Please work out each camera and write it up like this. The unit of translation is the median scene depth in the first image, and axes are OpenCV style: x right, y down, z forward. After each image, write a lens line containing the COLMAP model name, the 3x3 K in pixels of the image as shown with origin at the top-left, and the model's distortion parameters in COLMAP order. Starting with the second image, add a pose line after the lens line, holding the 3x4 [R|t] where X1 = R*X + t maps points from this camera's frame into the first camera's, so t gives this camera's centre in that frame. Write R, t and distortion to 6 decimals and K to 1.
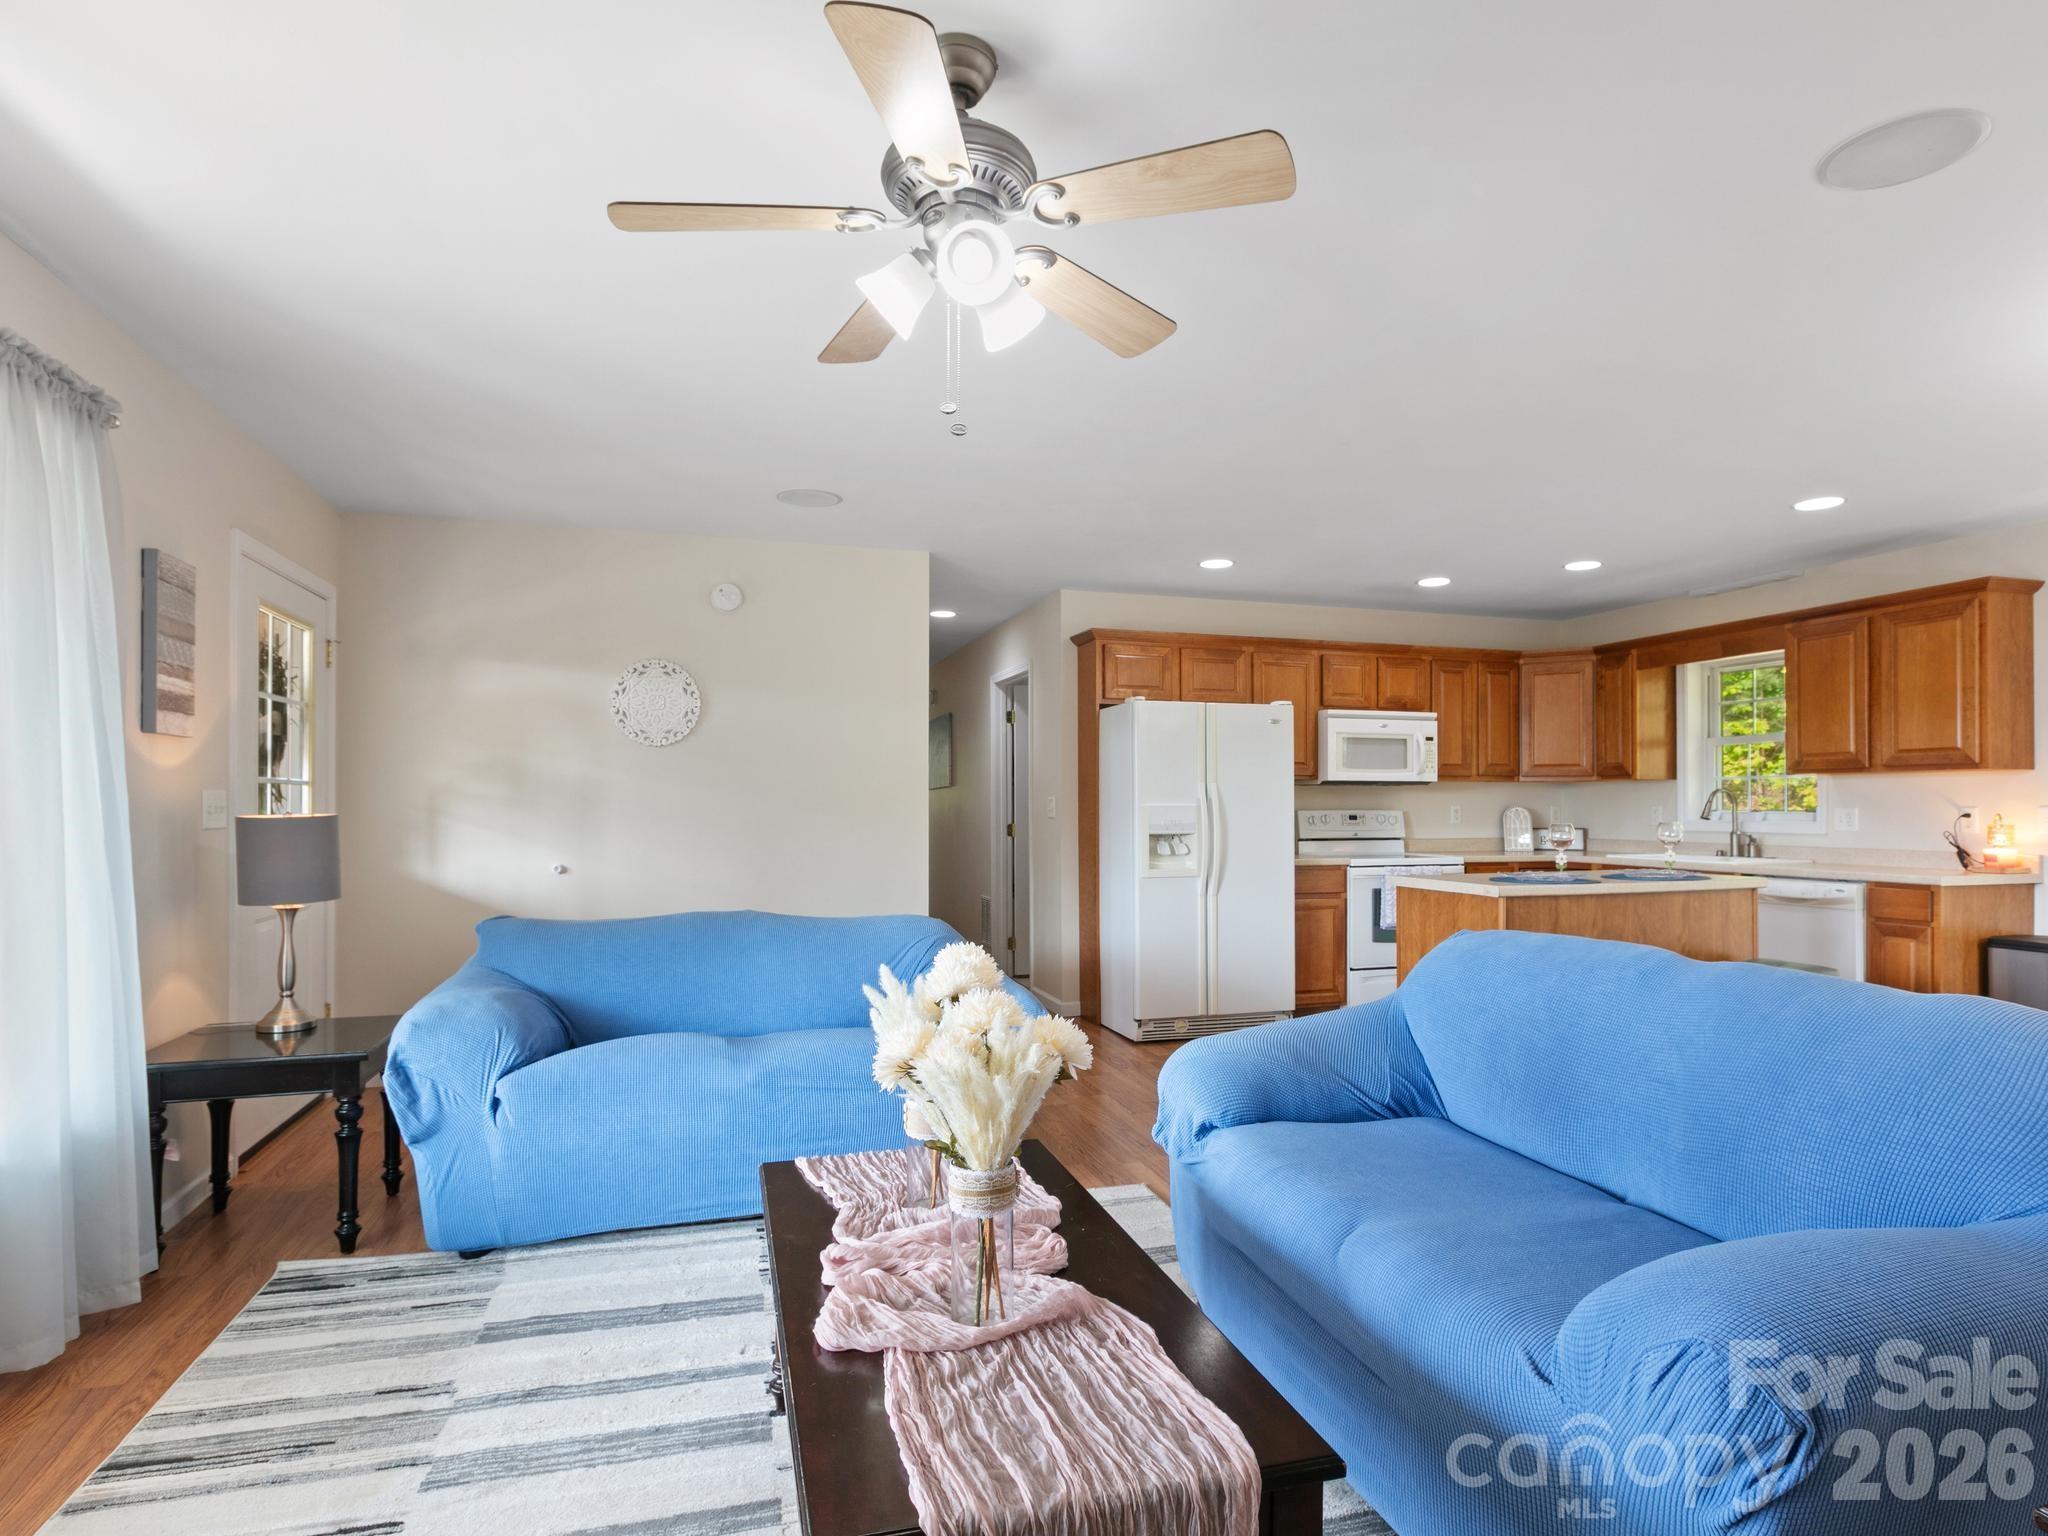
lens RADIAL K [[1064.0, 0, 1043.8], [0, 1064.0, 812.9], [0, 0, 1]] dist [-0.007277, 0.000433]
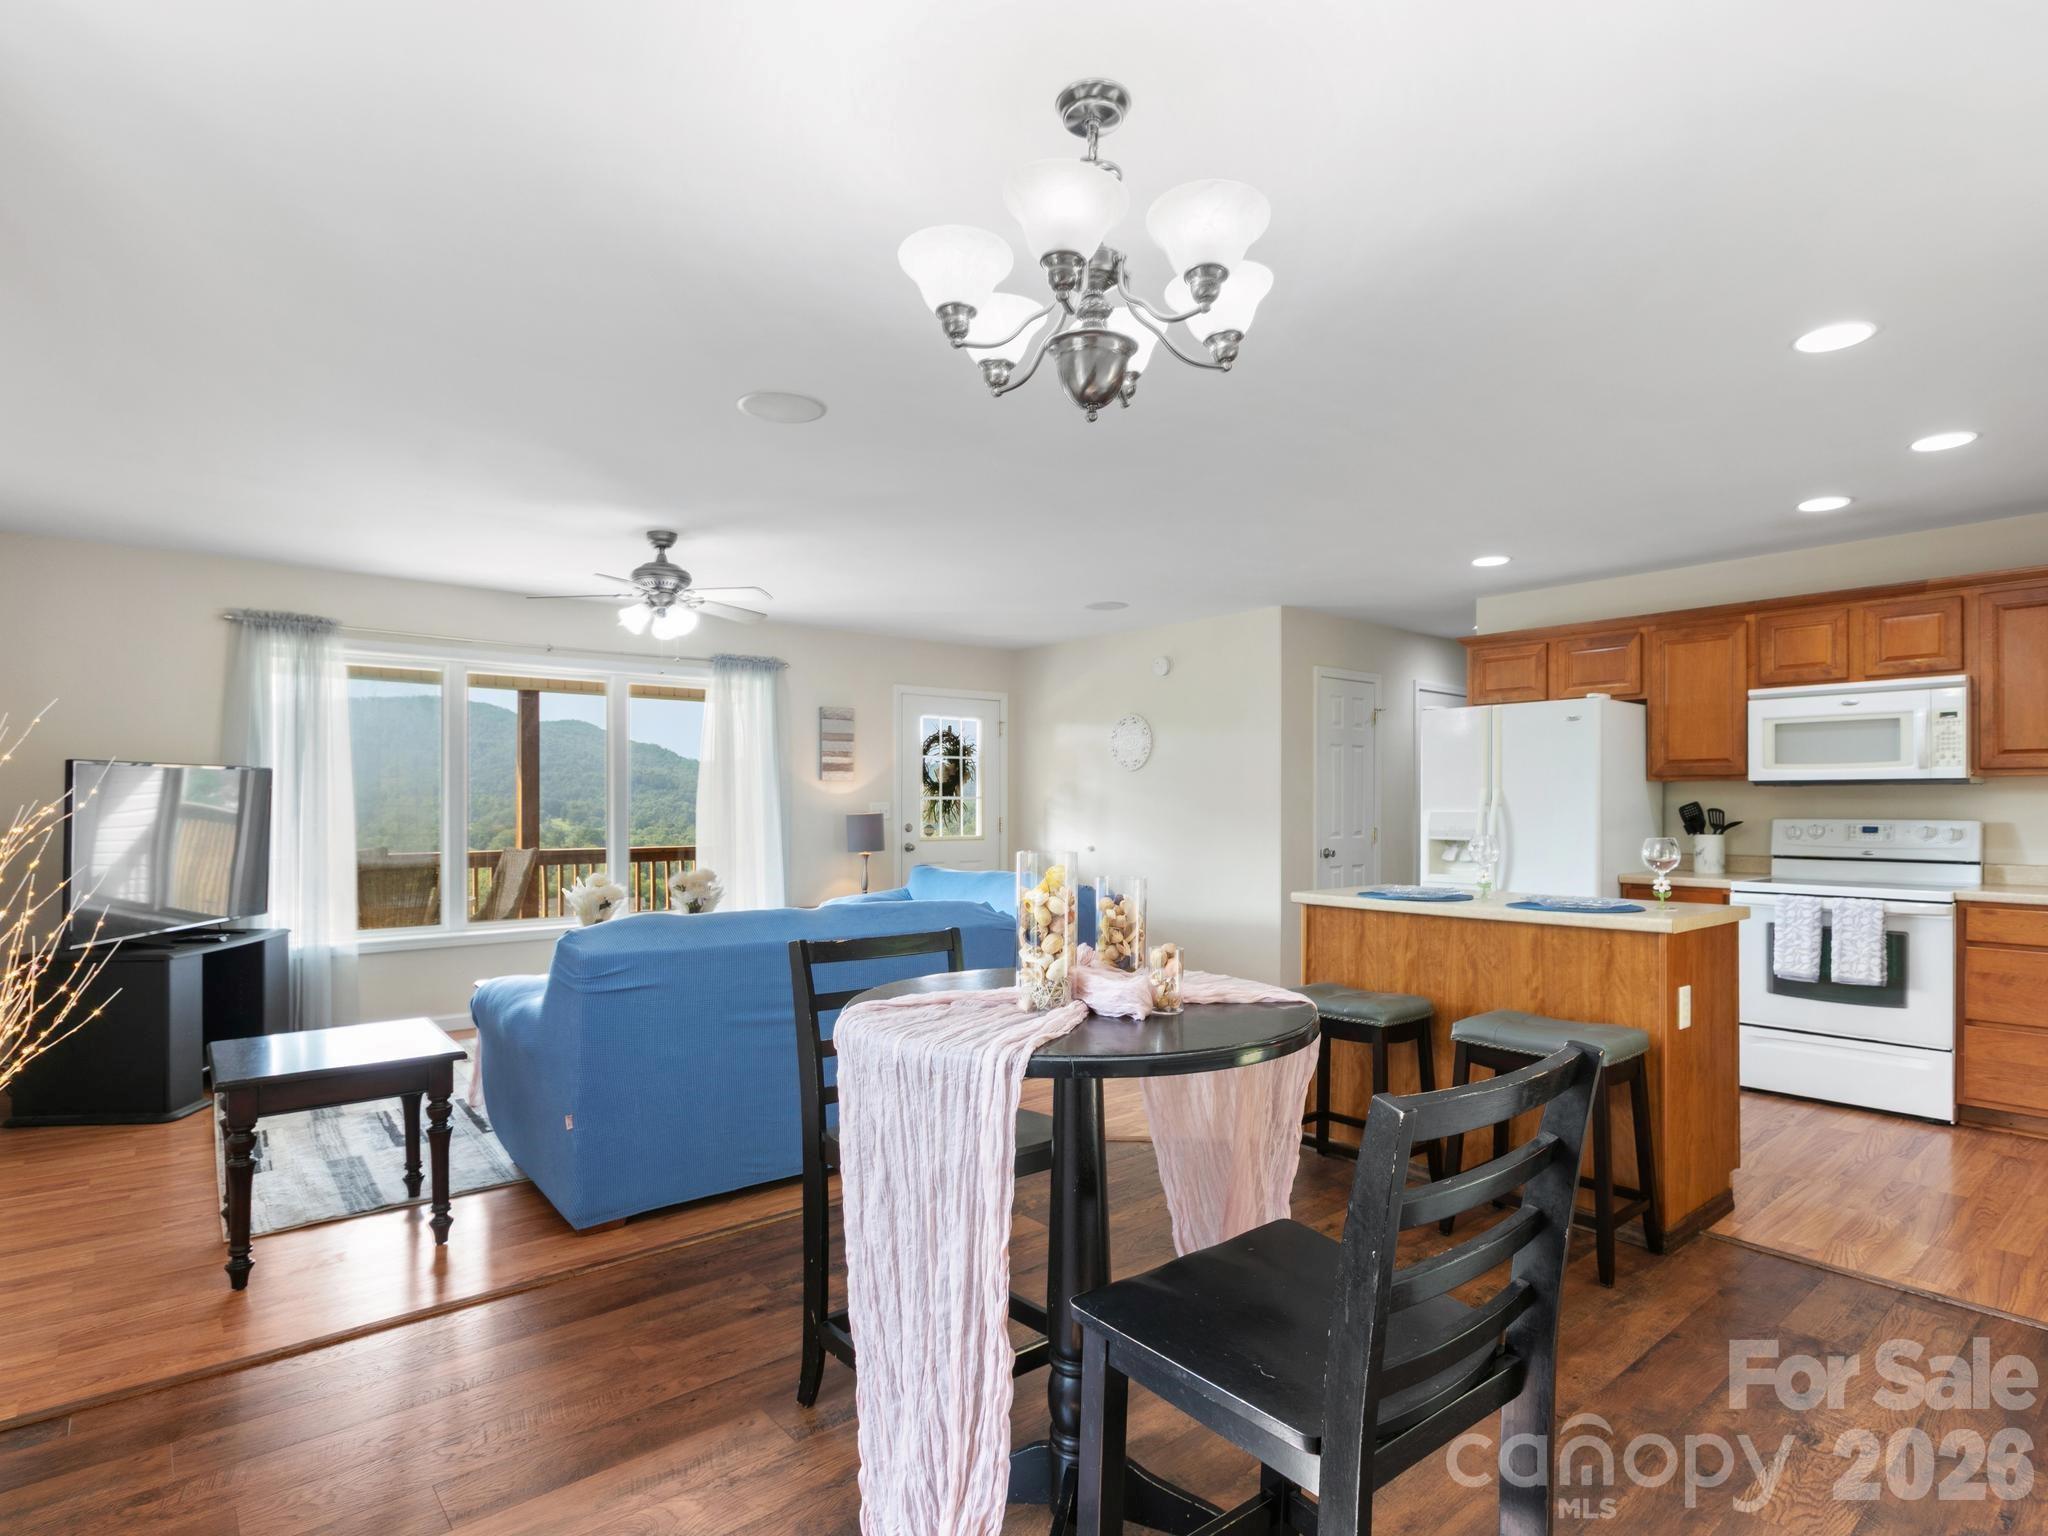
lens RADIAL K [[1064.0, 0, 1033.0], [0, 1064.0, 792.9], [0, 0, 1]] dist [-0.007277, 0.000433]
pose [[0.387760, -0.009674, -0.921710, 0.799068], [-0.007890, 0.999873, -0.013814, -0.007067], [0.921727, 0.012628, 0.387634, 0.225364]]
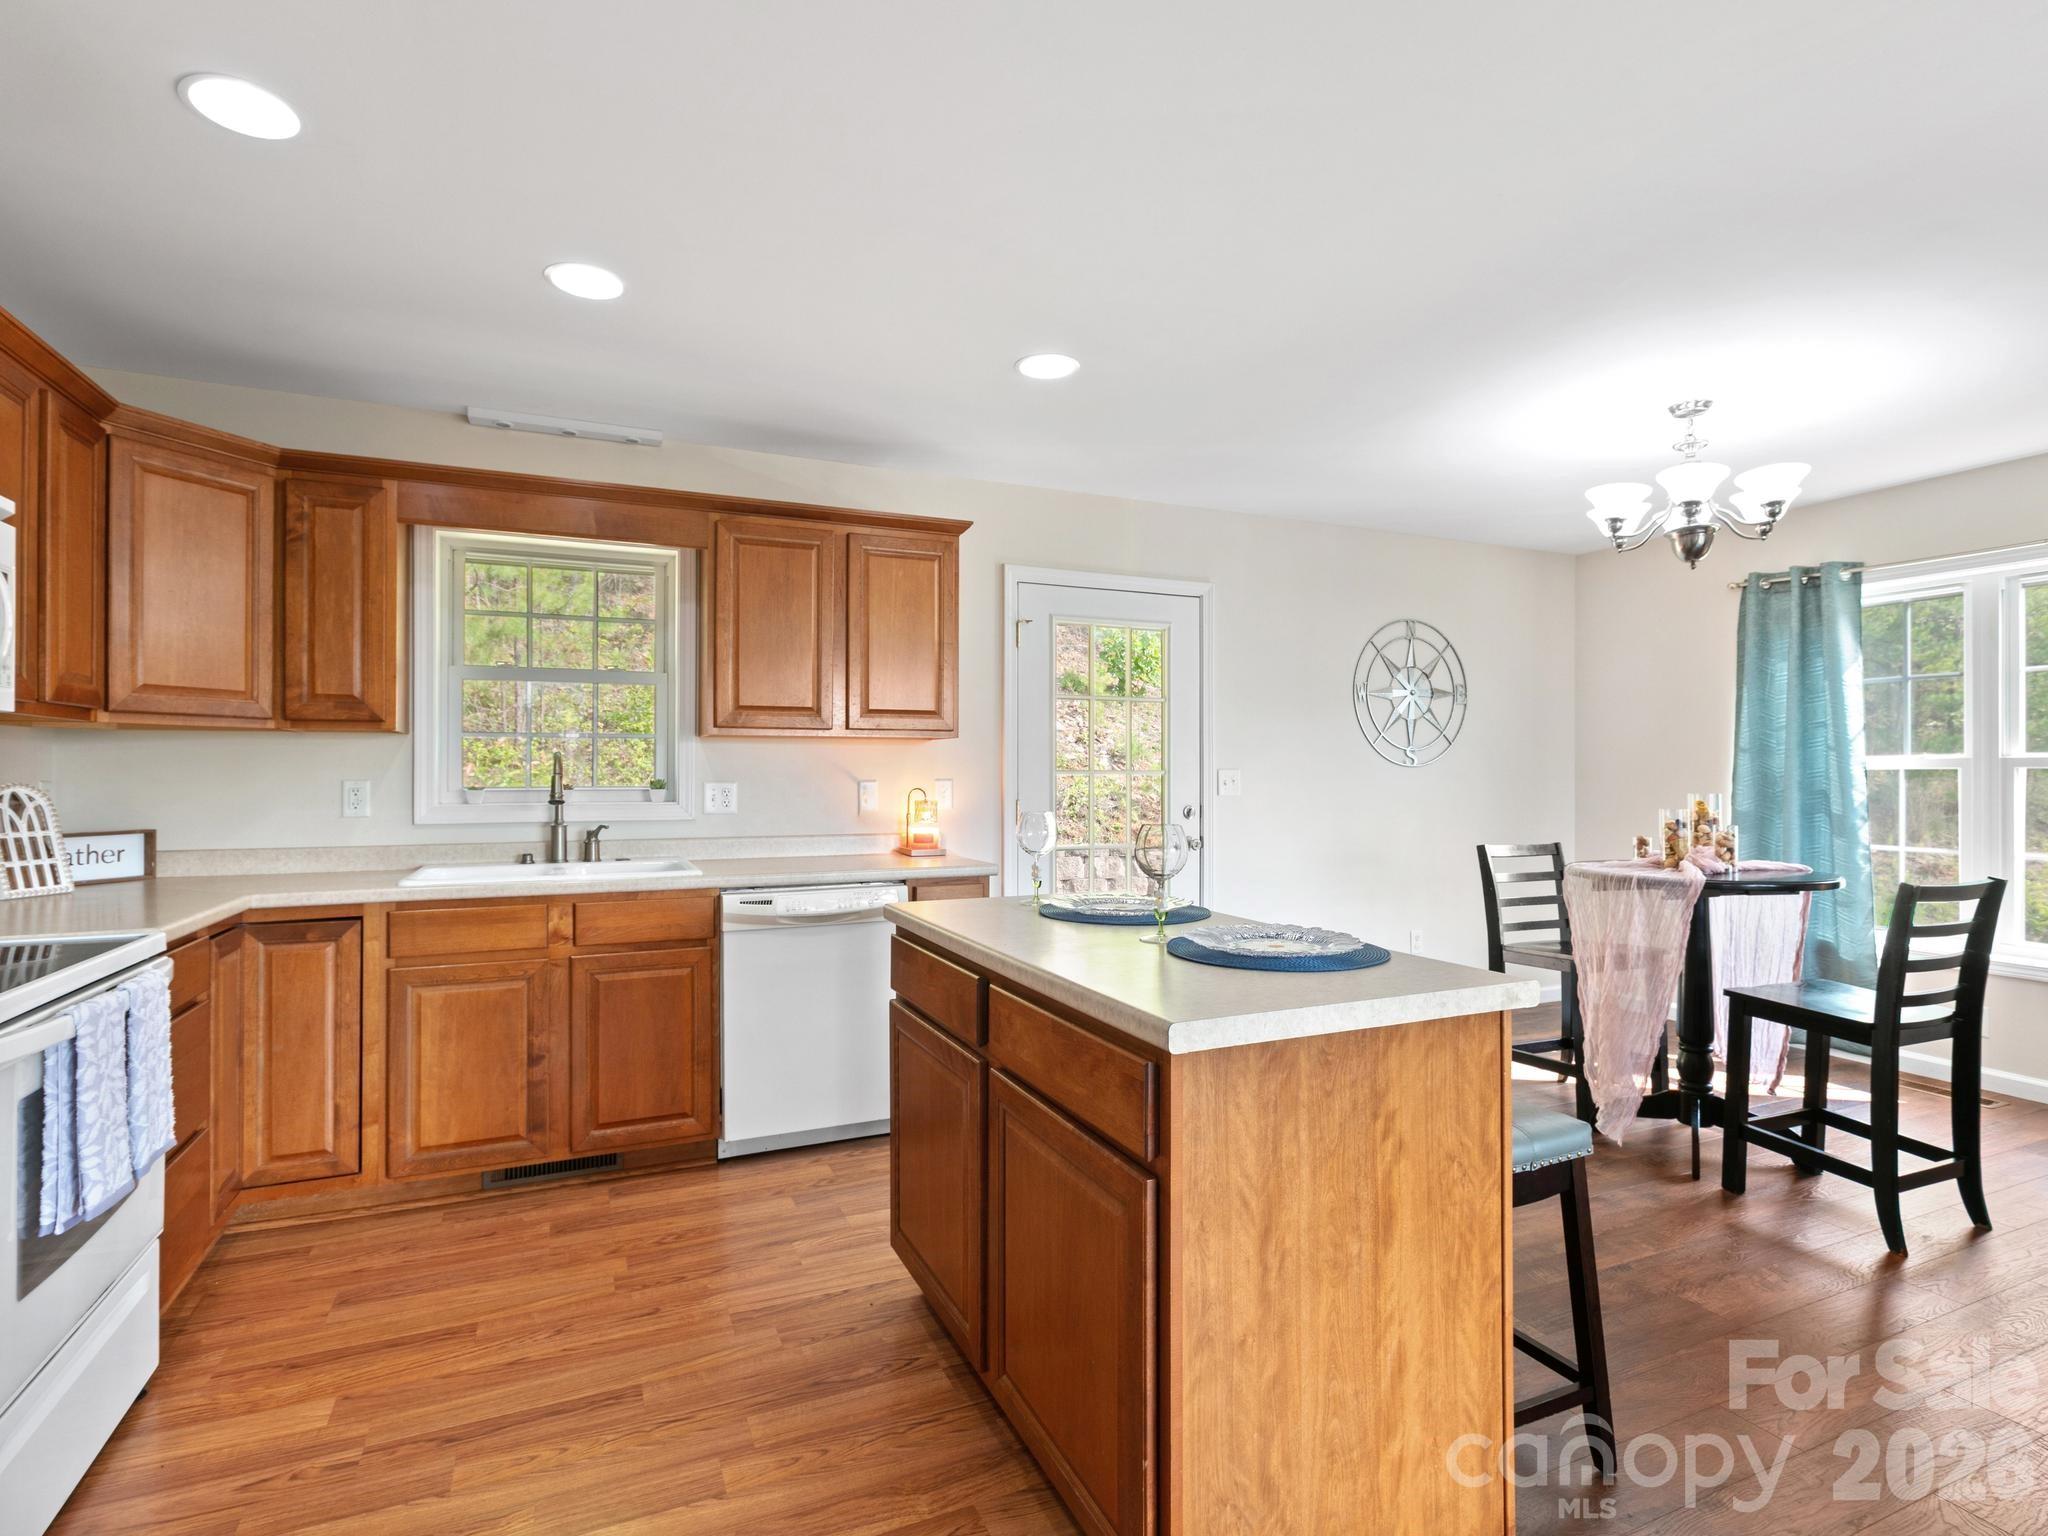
lens RADIAL K [[1046.1, 0, 1025.7], [0, 1046.1, 765.9], [0, 0, 1]] dist [0.002648, -0.000961]
pose [[-0.113736, 0.004965, 0.993499, 0.017420], [0.005173, 0.999977, -0.004406, -0.011069], [-0.993497, 0.004638, -0.113760, 0.776940]]
